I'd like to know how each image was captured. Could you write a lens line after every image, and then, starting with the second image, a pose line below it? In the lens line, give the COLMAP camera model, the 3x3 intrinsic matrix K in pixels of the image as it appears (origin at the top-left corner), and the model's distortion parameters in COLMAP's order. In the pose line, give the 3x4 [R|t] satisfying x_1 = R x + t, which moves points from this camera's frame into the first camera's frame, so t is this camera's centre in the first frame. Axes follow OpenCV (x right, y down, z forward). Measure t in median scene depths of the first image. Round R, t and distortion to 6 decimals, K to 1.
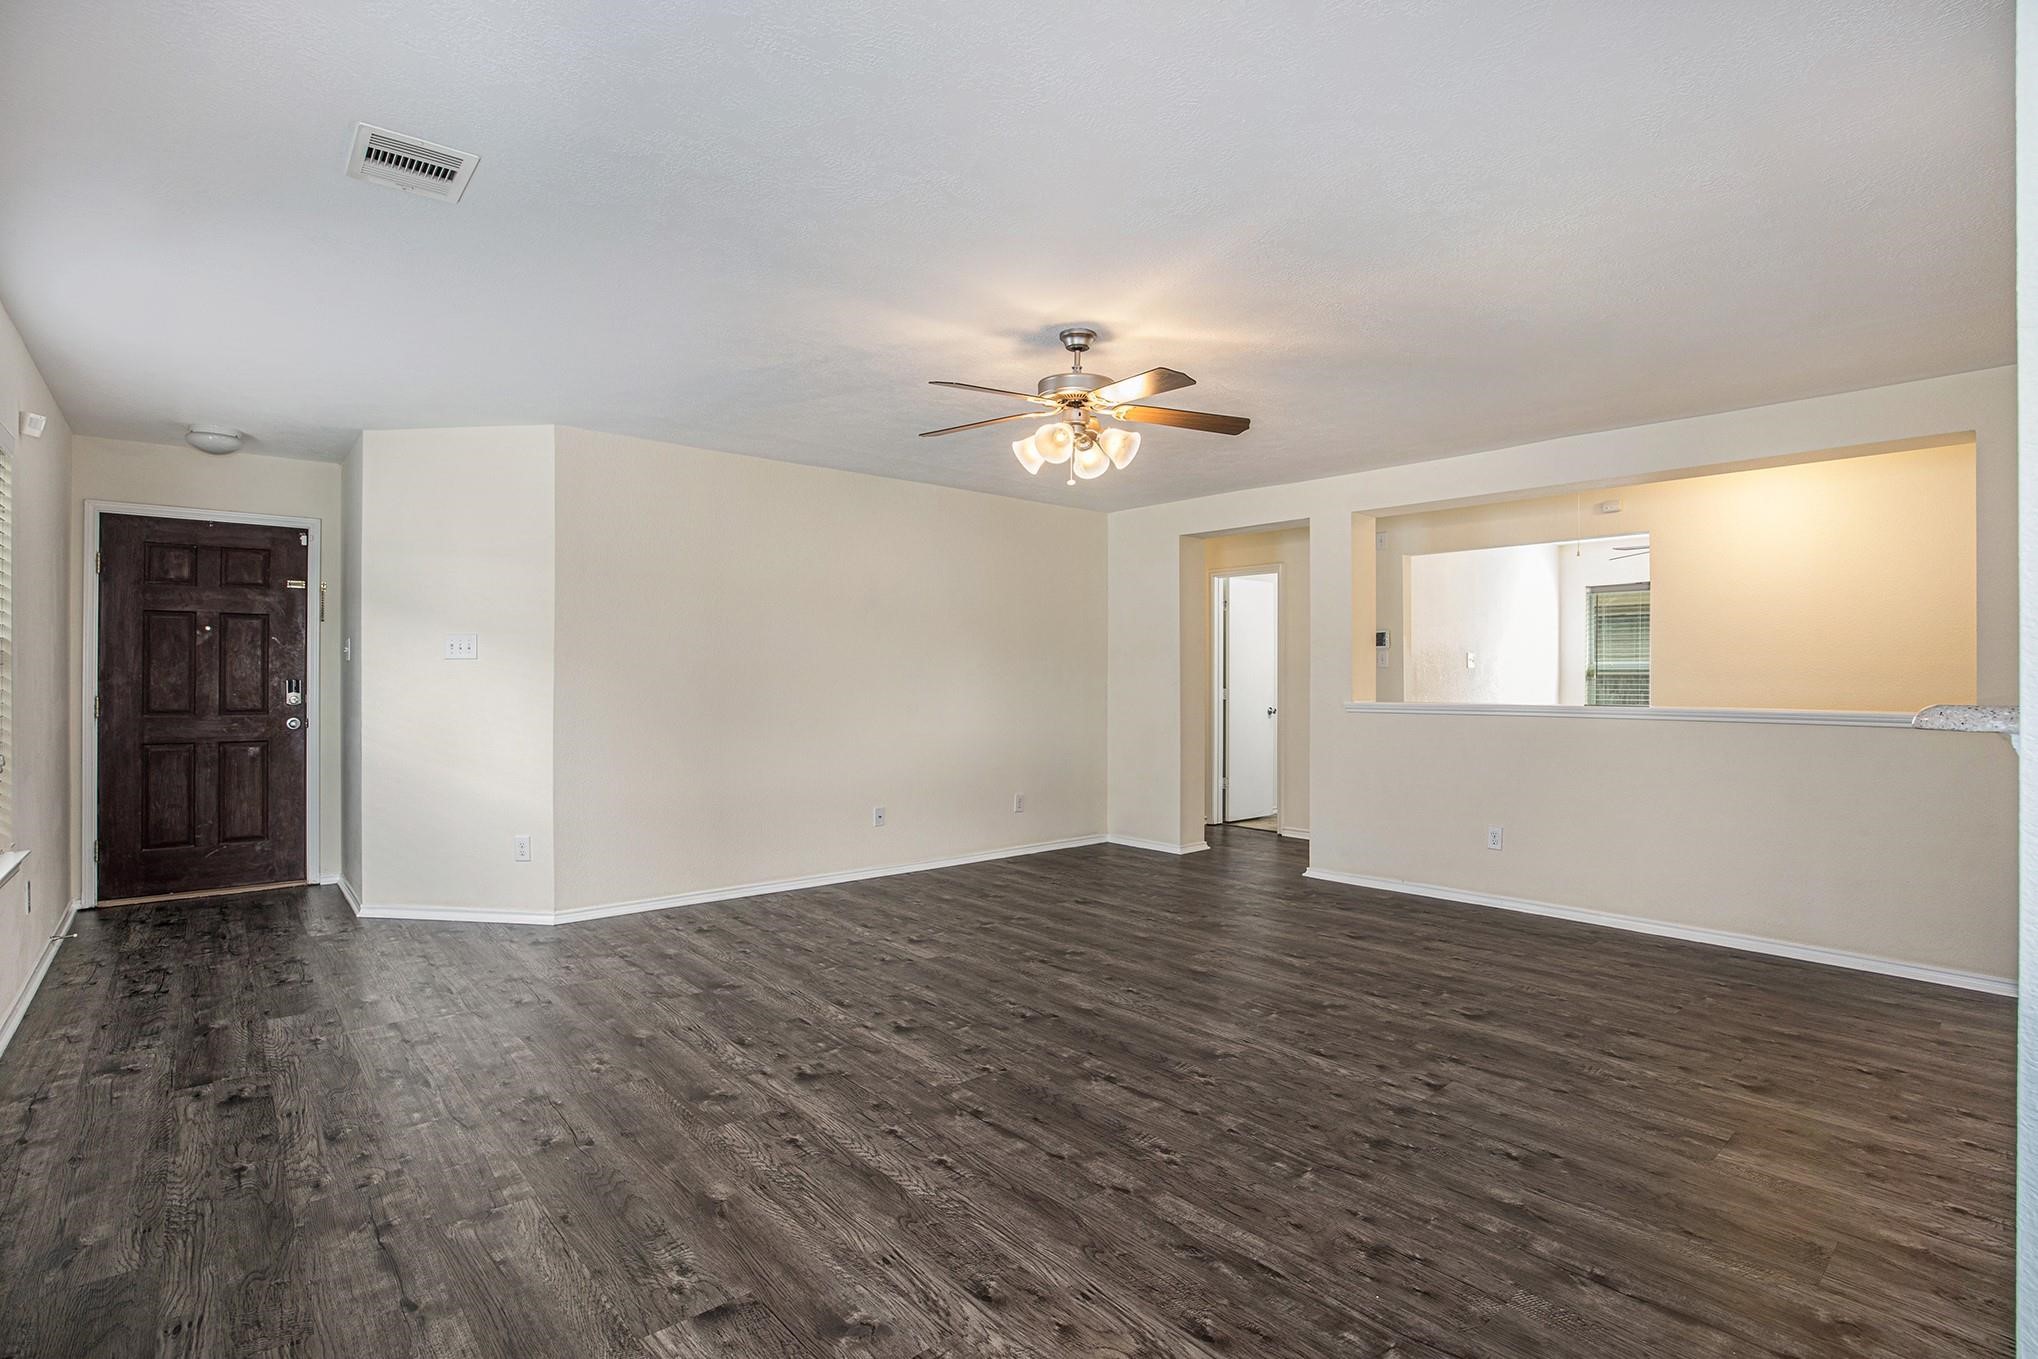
lens RADIAL K [[988.5, 0, 1024.8], [0, 988.5, 668.9], [0, 0, 1]] dist [-0.036506, 0.000812]
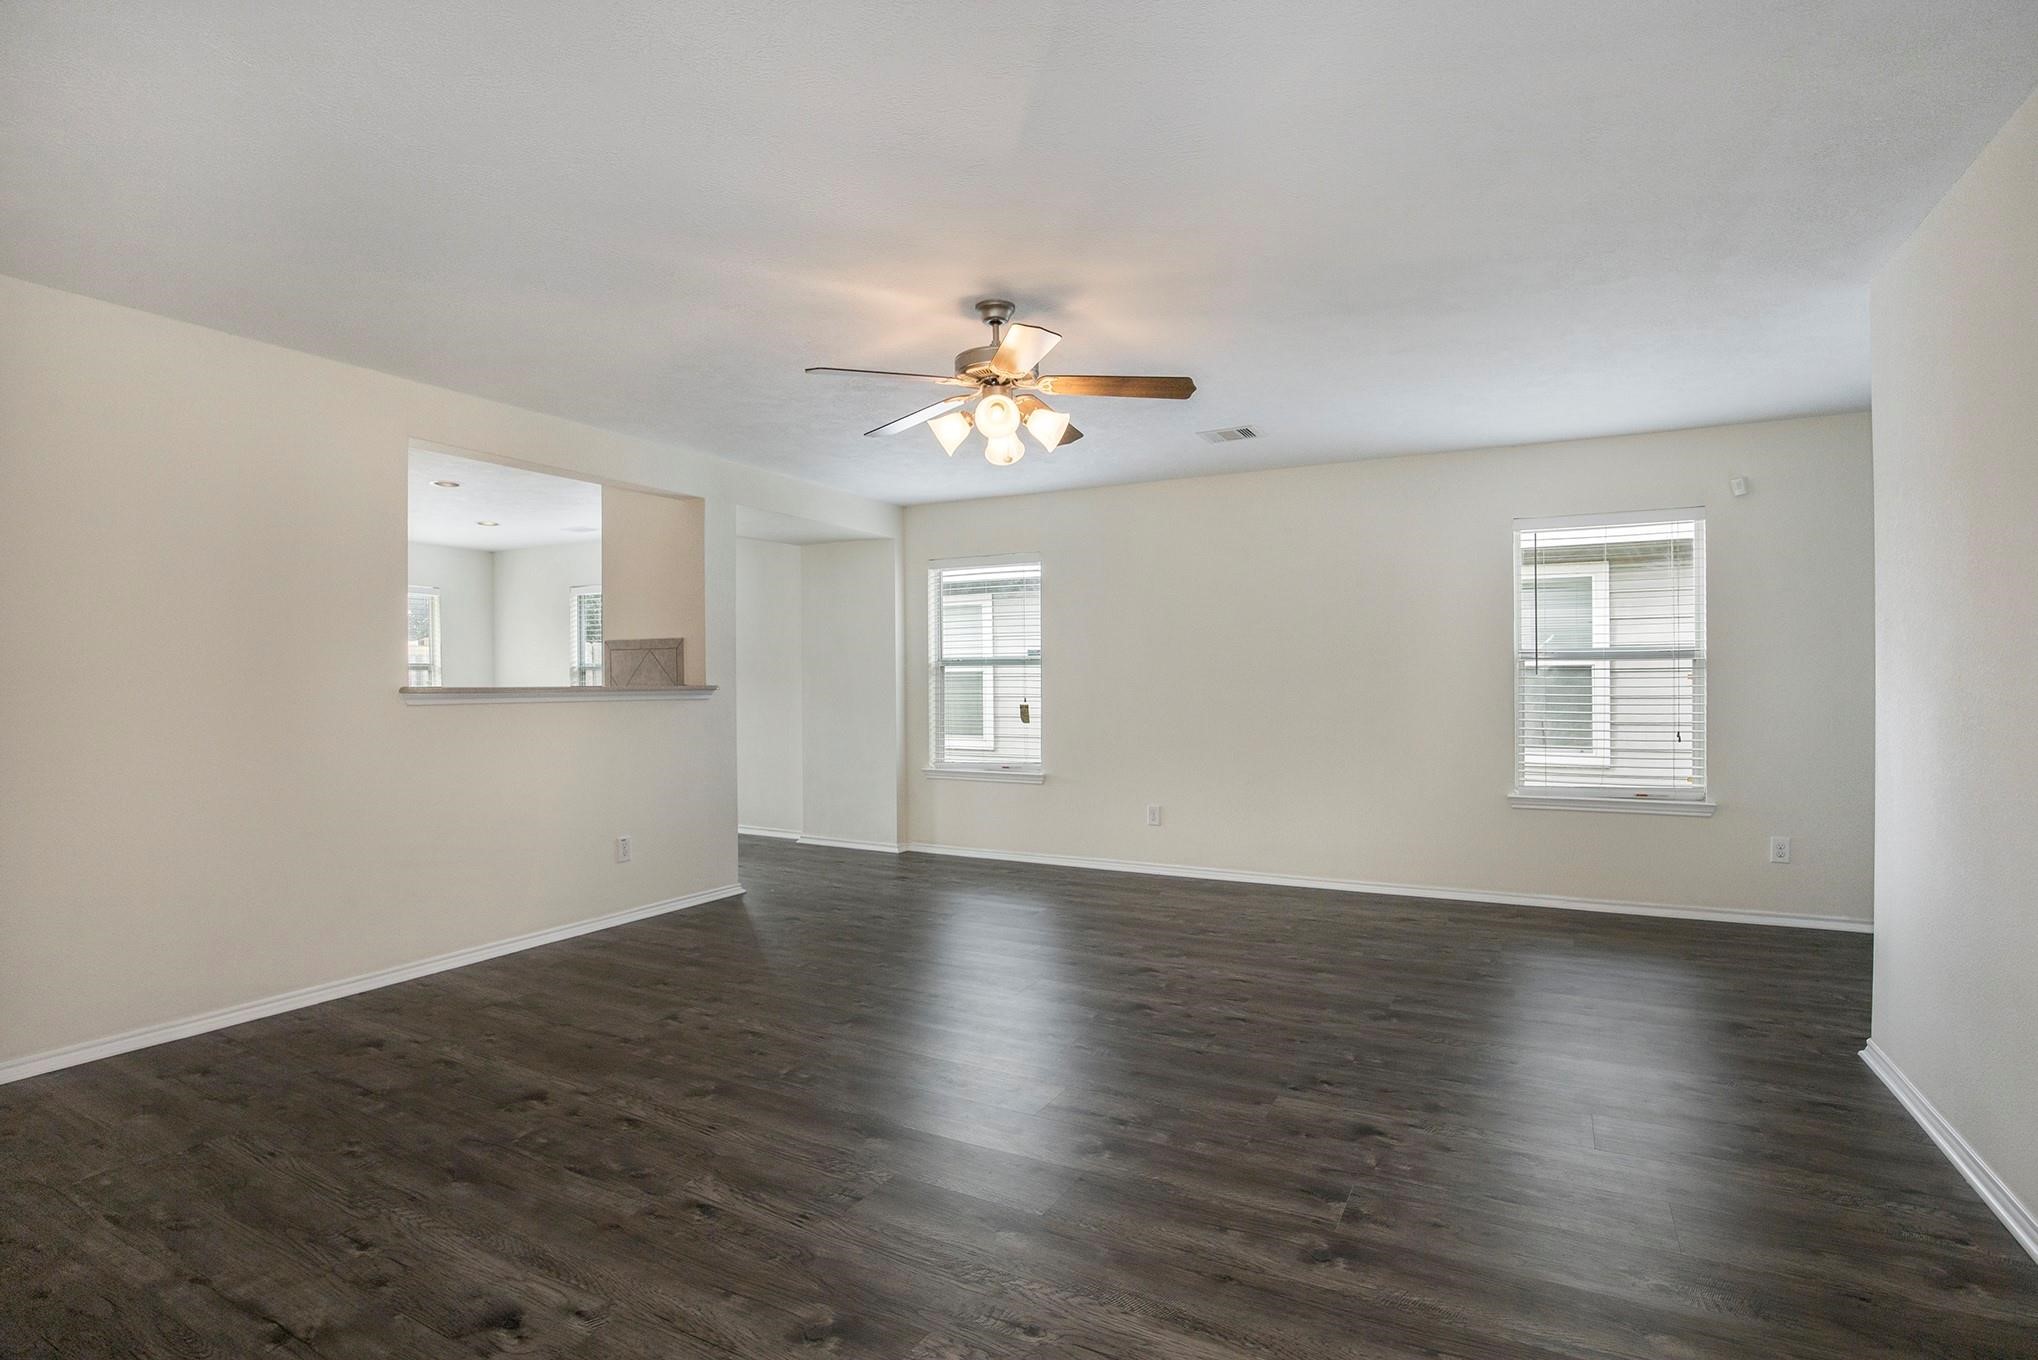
lens RADIAL K [[966.8, 0, 1041.9], [0, 966.8, 687.8], [0, 0, 1]] dist [-0.034962, 0.000371]
pose [[-0.928001, 0.000378, -0.372577, 0.390067], [0.003561, 0.999963, -0.007857, 0.025459], [0.372560, -0.008618, -0.927968, 2.039521]]
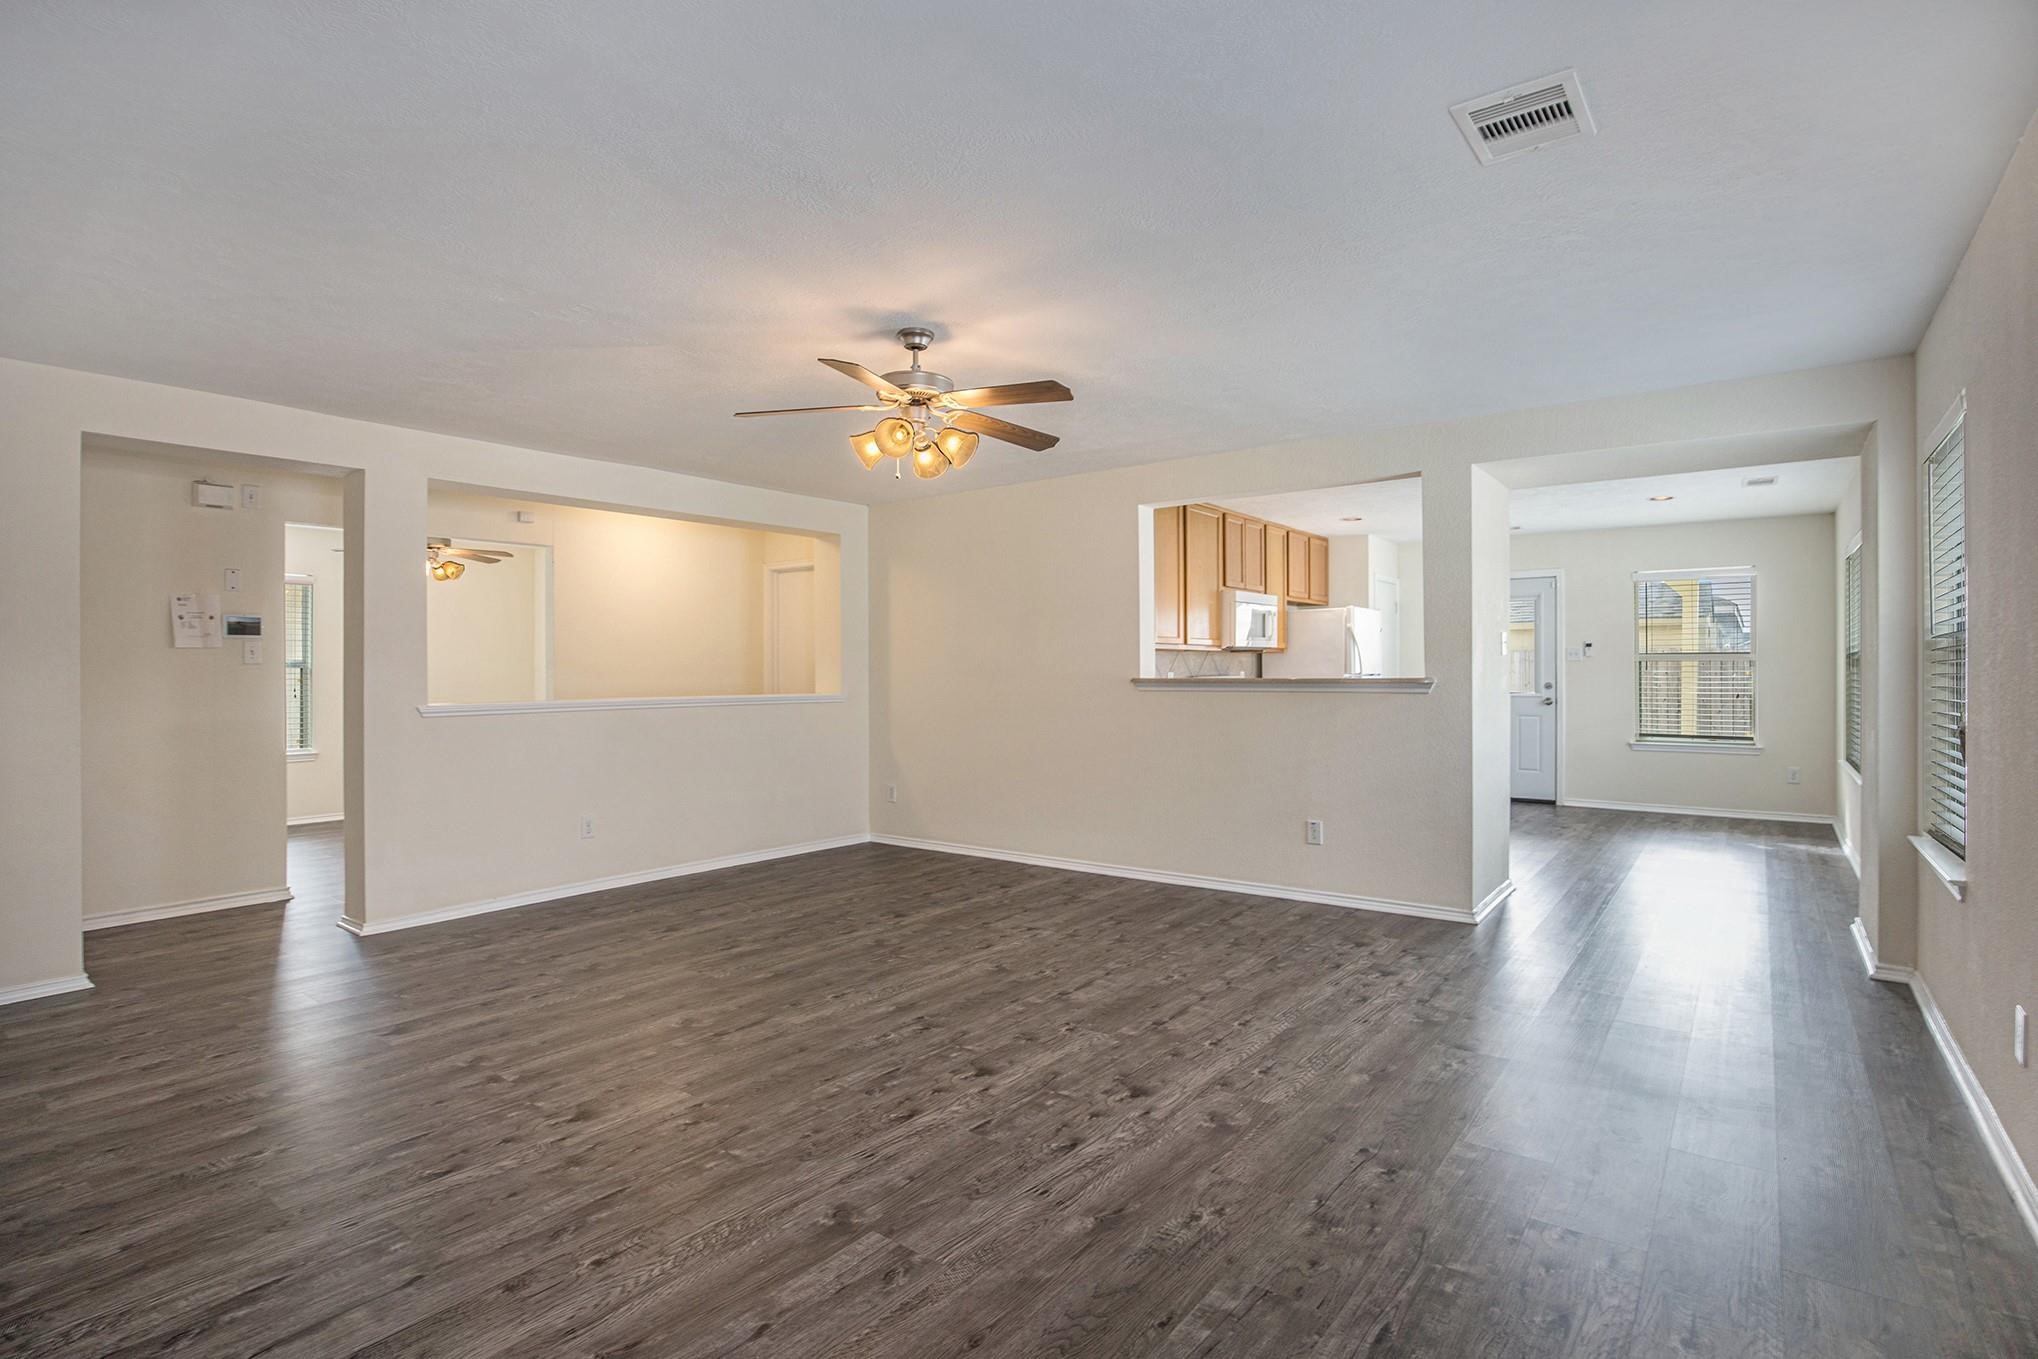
lens RADIAL K [[988.5, 0, 1024.8], [0, 988.5, 668.9], [0, 0, 1]] dist [-0.036506, 0.000812]
pose [[-0.208203, 0.008310, 0.978050, -1.048808], [-0.005861, 0.999935, -0.009744, 0.012836], [-0.978068, -0.007761, -0.208141, 1.208639]]
